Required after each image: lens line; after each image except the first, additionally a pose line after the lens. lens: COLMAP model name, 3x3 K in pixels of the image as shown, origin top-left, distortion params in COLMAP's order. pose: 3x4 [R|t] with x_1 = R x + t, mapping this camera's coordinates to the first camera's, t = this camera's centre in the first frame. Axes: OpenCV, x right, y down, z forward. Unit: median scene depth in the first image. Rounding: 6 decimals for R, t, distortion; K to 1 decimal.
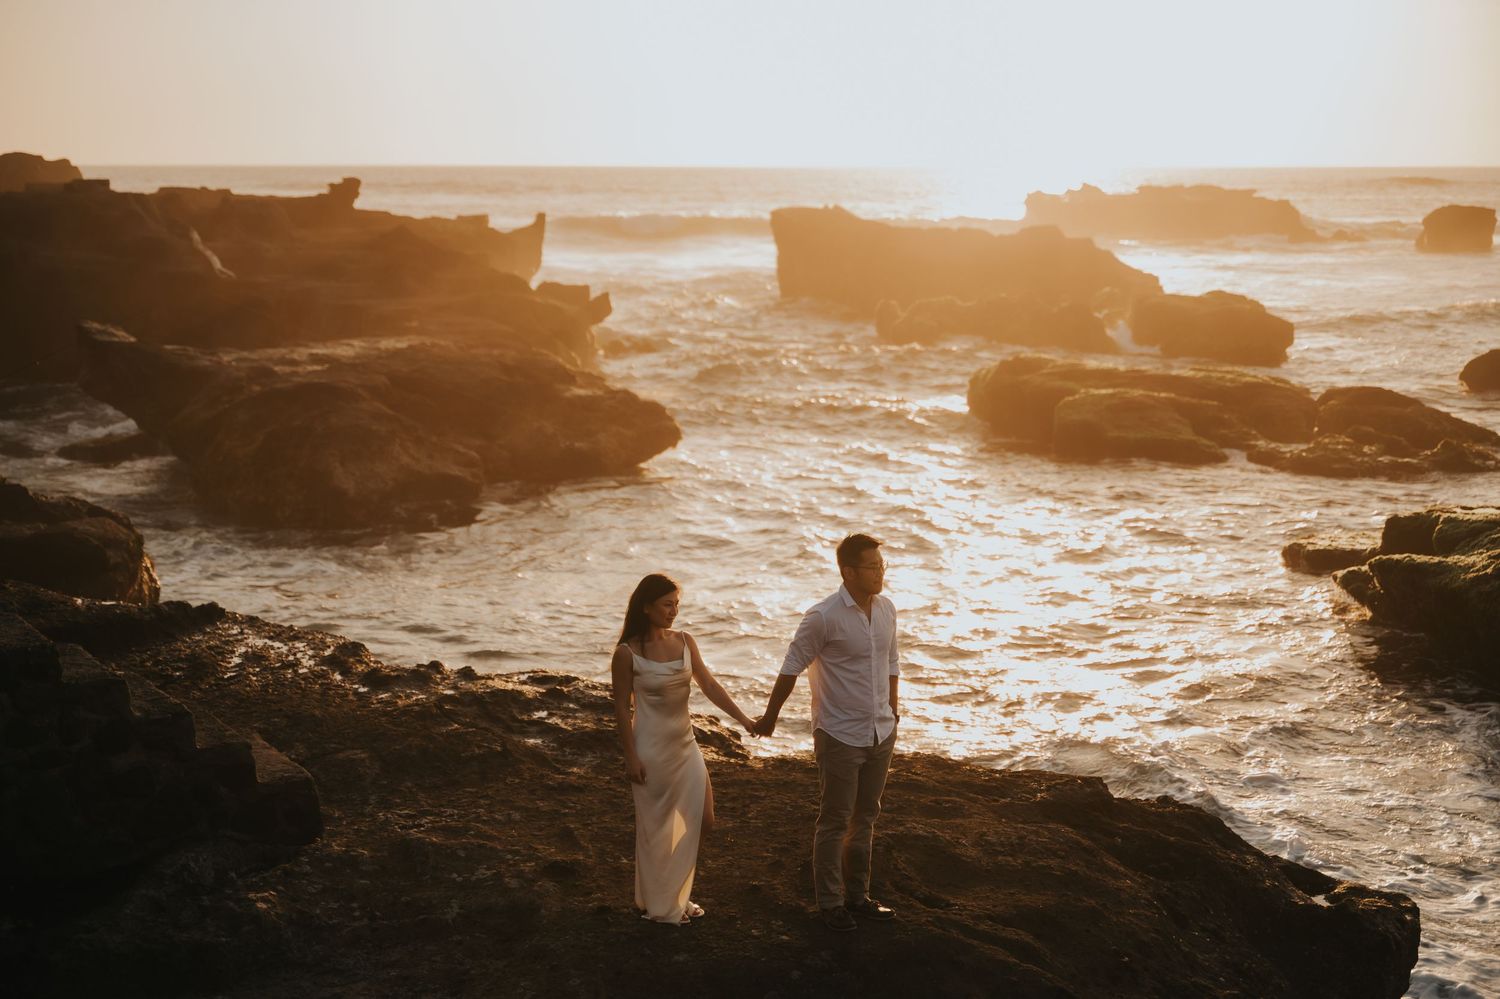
lens RADIAL K [[2341.3, 0, 754.8], [0, 2341.3, 495.6], [0, 0, 1]] dist [0.011388, -0.056880]
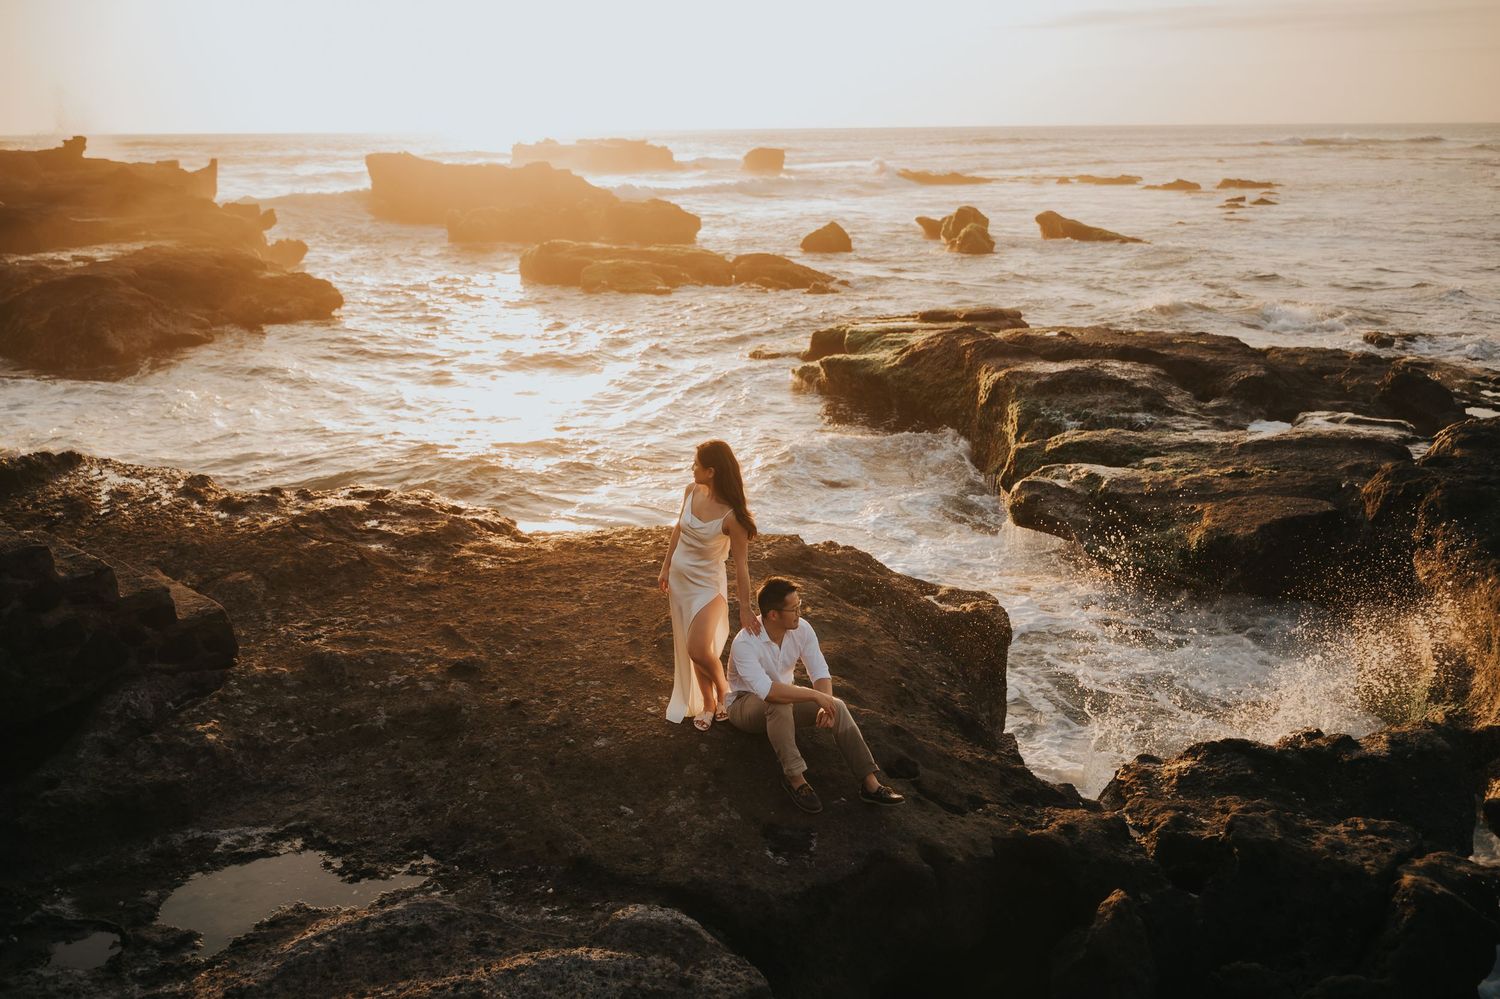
lens RADIAL K [[1349.6, 0, 746.8], [0, 1349.6, 478.7], [0, 0, 1]] dist [-0.002588, -0.003225]
pose [[0.958728, -0.080425, 0.272715, -0.092786], [0.048992, 0.991543, 0.120179, -0.010667], [-0.280073, -0.101858, 0.954559, 0.225755]]
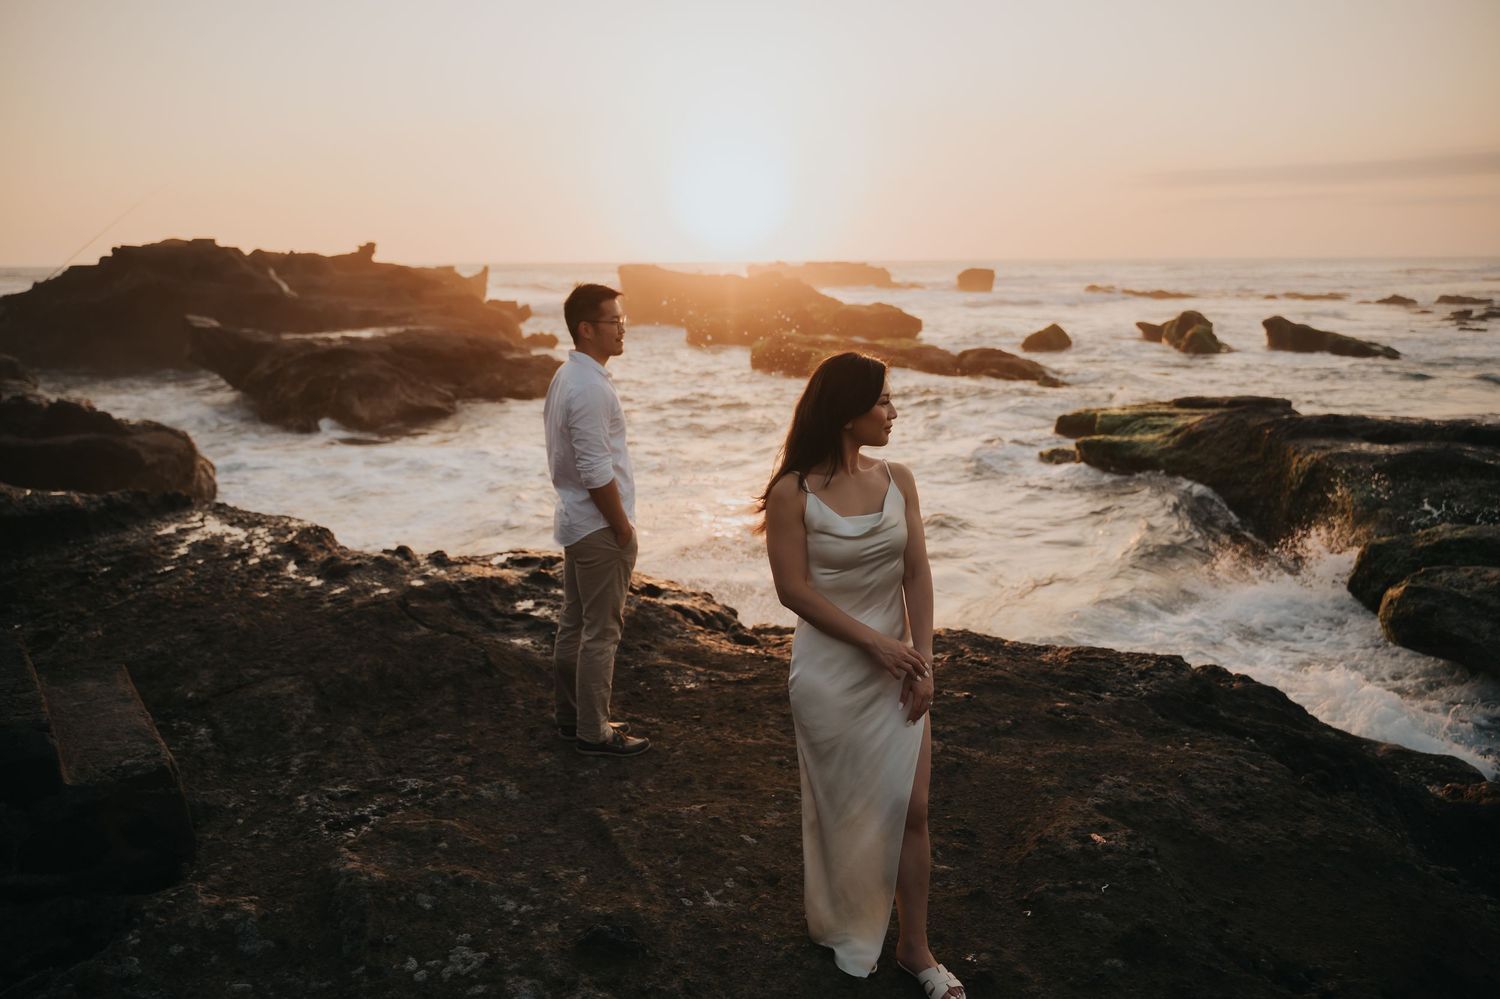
lens RADIAL K [[1208.7, 0, 745.4], [0, 1208.7, 500.4], [0, 0, 1]] dist [0.001582, -0.004093]
pose [[0.992843, -0.031158, 0.115289, -0.059976], [0.024470, 0.997959, 0.058976, 0.029723], [-0.116891, -0.055733, 0.991580, 0.537364]]
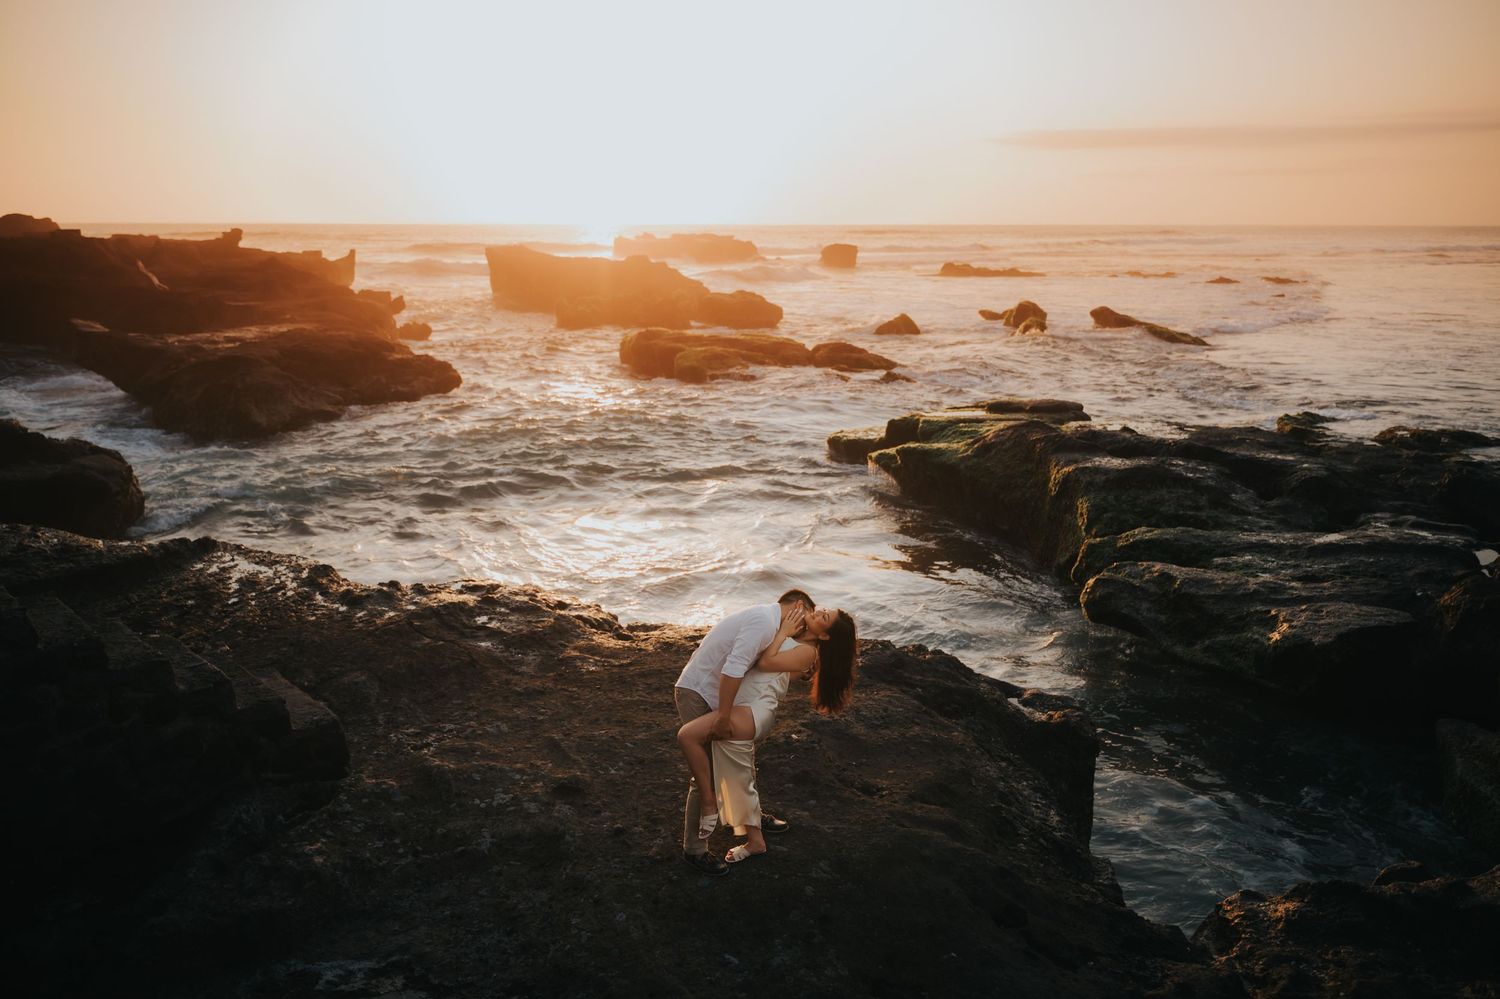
lens RADIAL K [[1215.9, 0, 751.2], [0, 1215.9, 498.0], [0, 0, 1]] dist [0.003183, -0.004924]
pose [[0.973490, -0.049689, 0.223267, -0.092047], [0.031237, 0.995854, 0.085430, -0.031645], [-0.226587, -0.076191, 0.971006, 0.279092]]
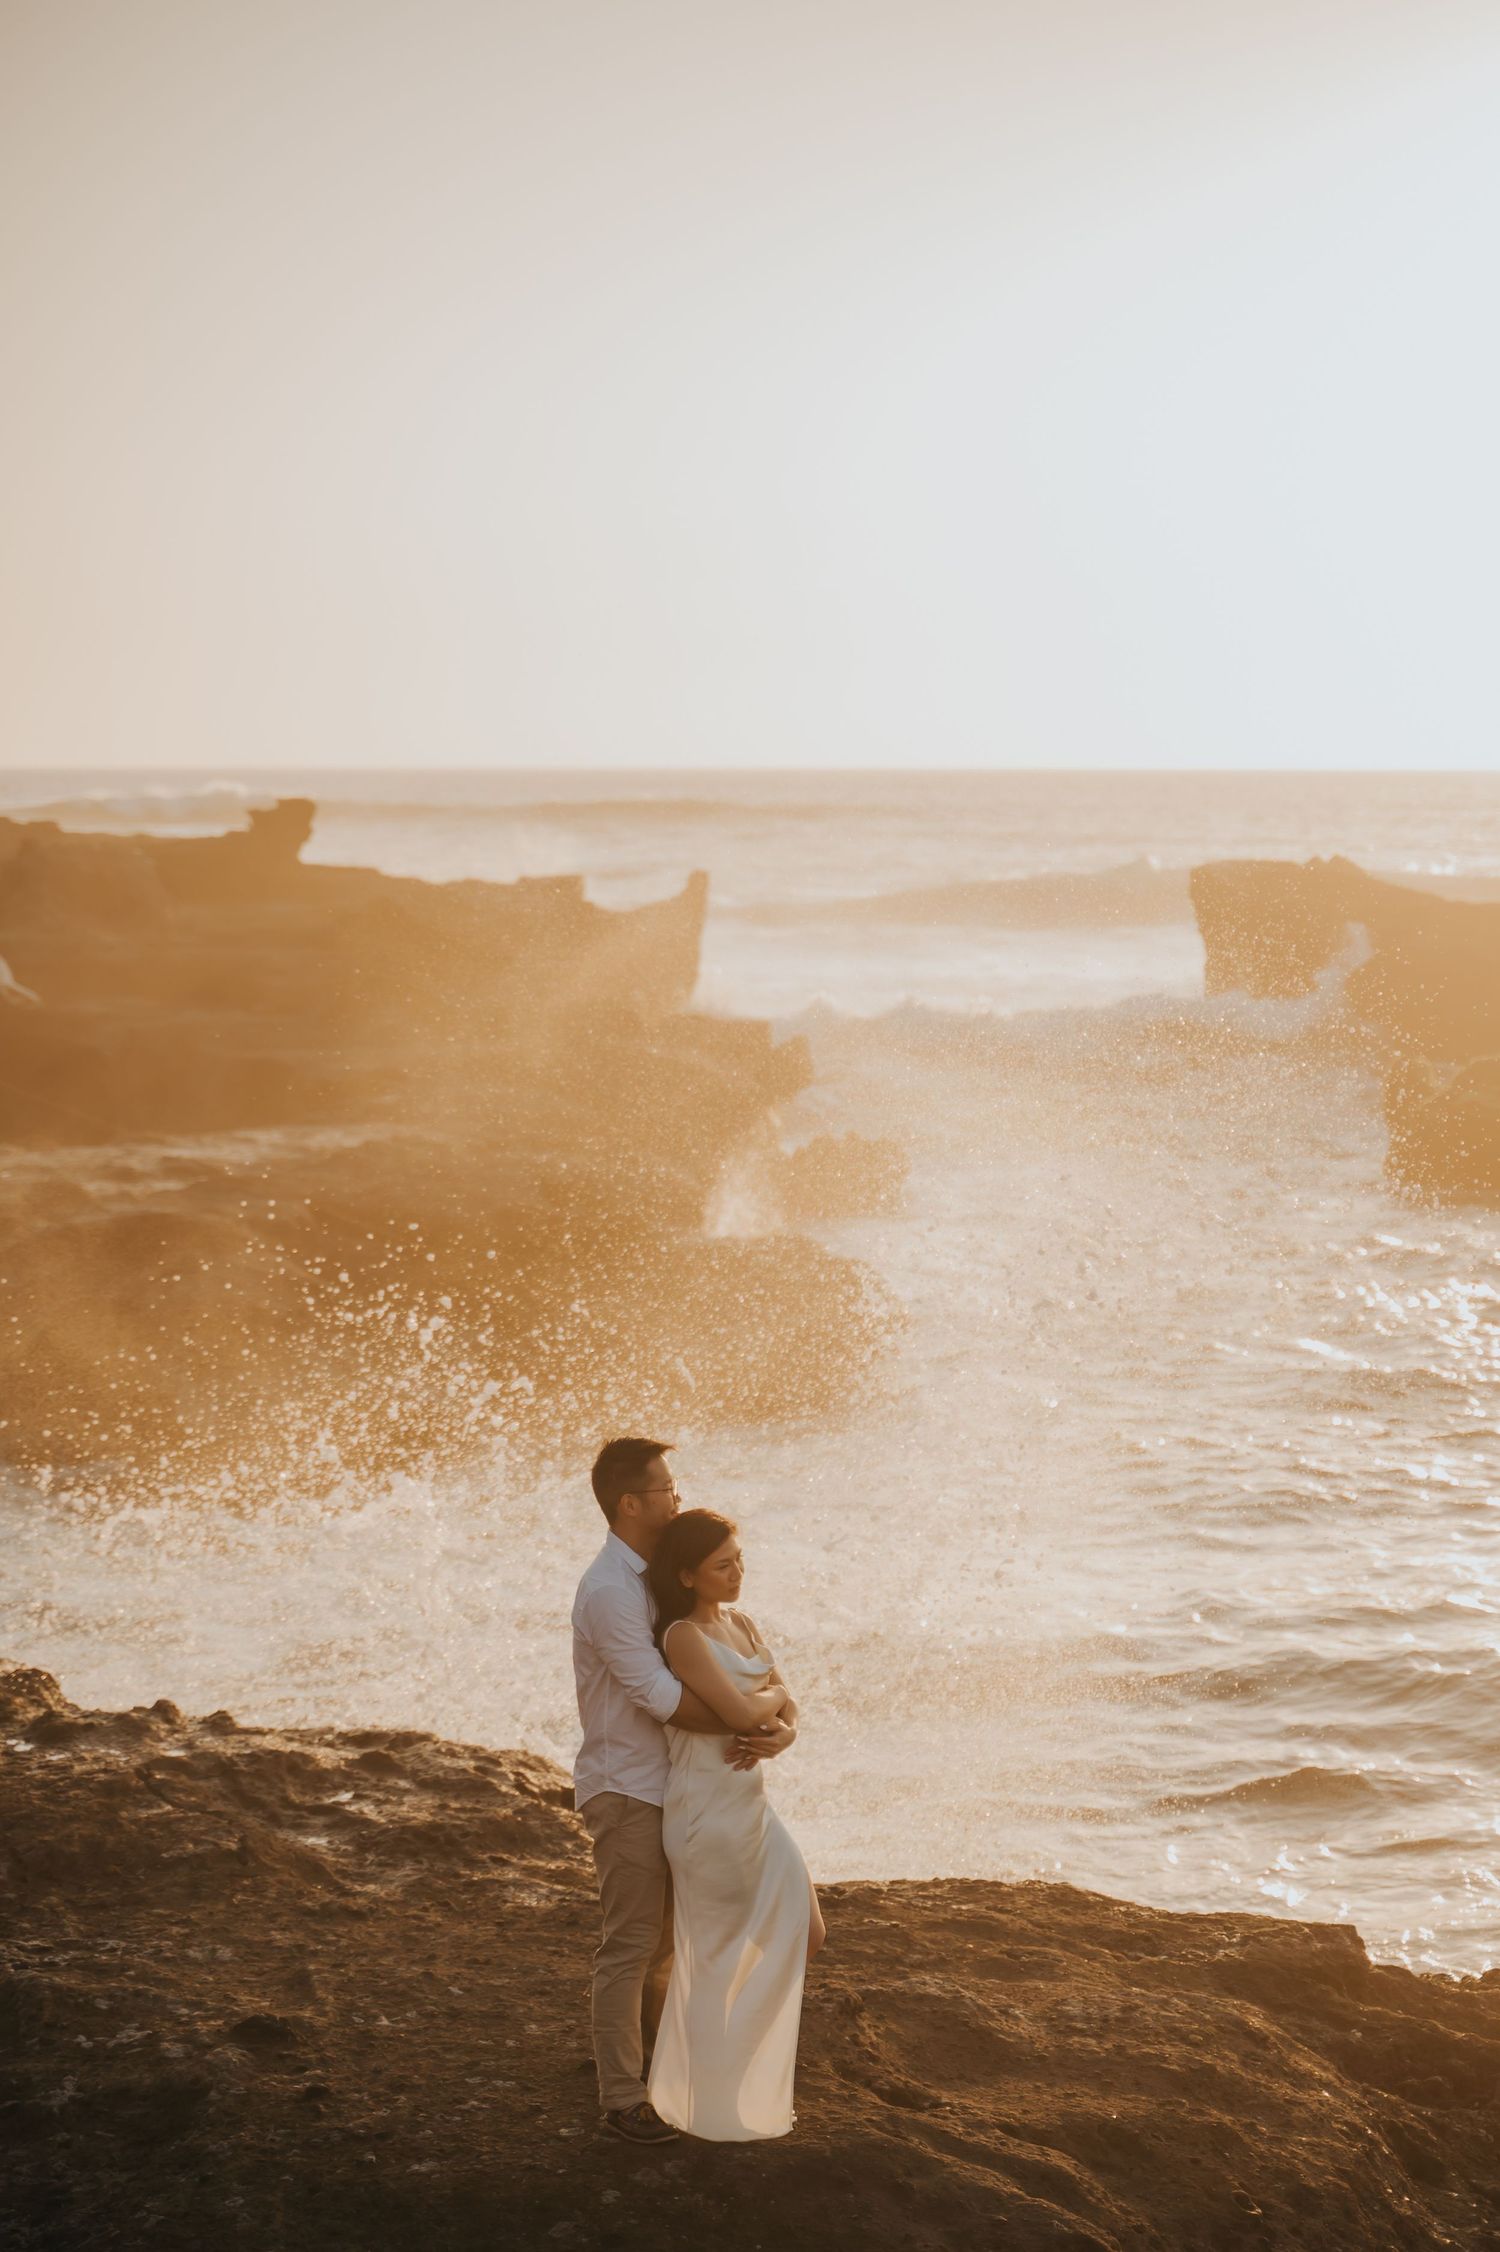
lens RADIAL K [[5093.9, 0, 803.4], [0, 5093.9, 1128.0], [0, 0, 1]] dist [0.034561, -0.558832]
pose [[0.996503, 0.005718, -0.083357, 0.110979], [-0.011514, 0.997535, -0.069221, 0.019005], [0.082756, 0.069939, 0.994113, -0.172000]]
